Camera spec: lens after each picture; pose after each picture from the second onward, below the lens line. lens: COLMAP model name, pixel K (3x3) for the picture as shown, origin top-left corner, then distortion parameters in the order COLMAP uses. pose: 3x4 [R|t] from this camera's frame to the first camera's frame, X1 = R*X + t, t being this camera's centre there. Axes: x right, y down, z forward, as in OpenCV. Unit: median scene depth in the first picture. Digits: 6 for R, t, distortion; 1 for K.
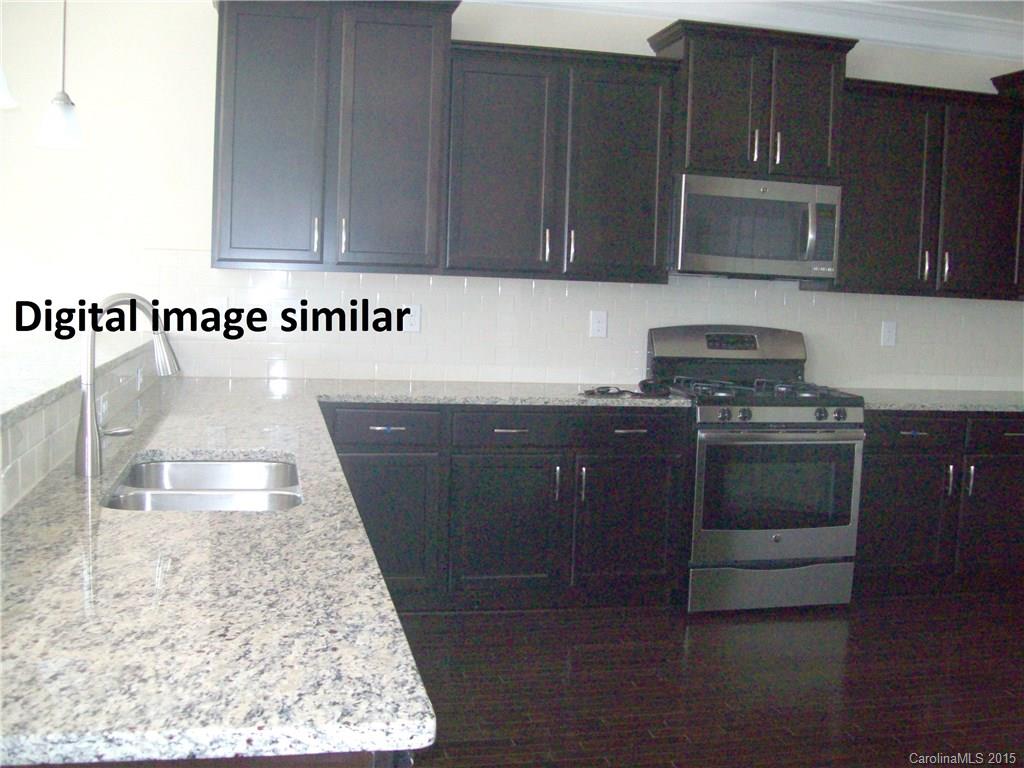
lens RADIAL K [[1100.7, 0, 509.0], [0, 1100.7, 382.6], [0, 0, 1]] dist [-0.124490, 0.000000]
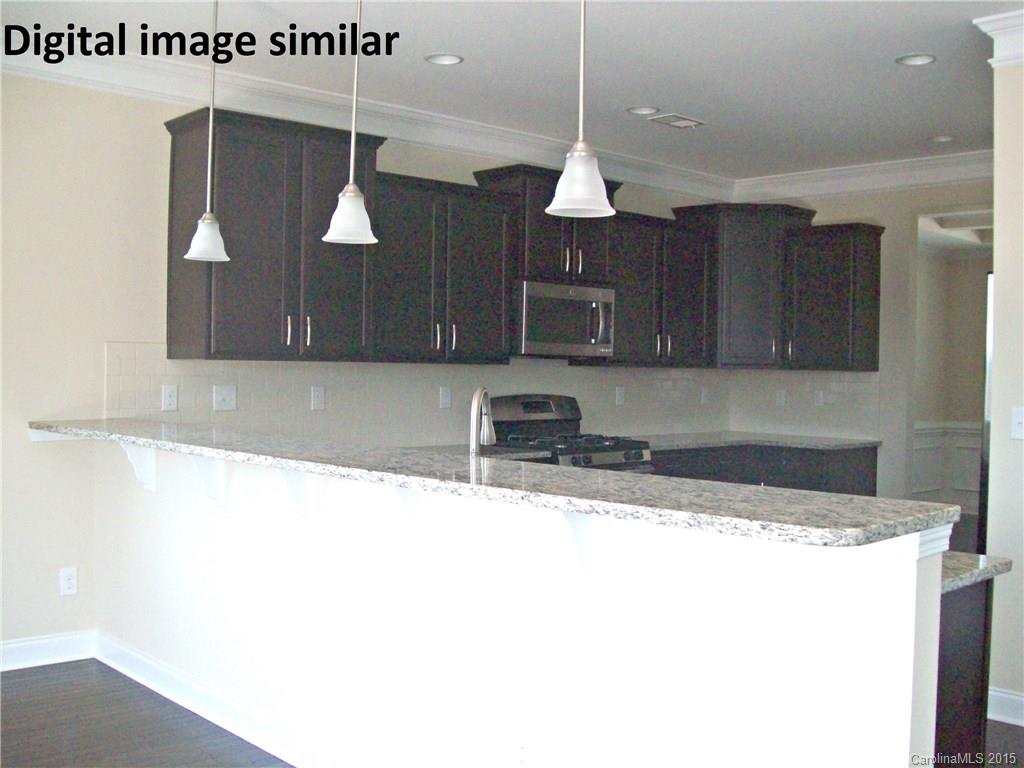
lens RADIAL K [[1100.7, 0, 510.0], [0, 1100.7, 384.4], [0, 0, 1]] dist [-0.124490, 0.000000]
pose [[0.860269, -0.031760, 0.508851, -0.509808], [0.062730, 0.997068, -0.043820, -0.009137], [-0.505967, 0.069618, 0.859739, -0.114705]]
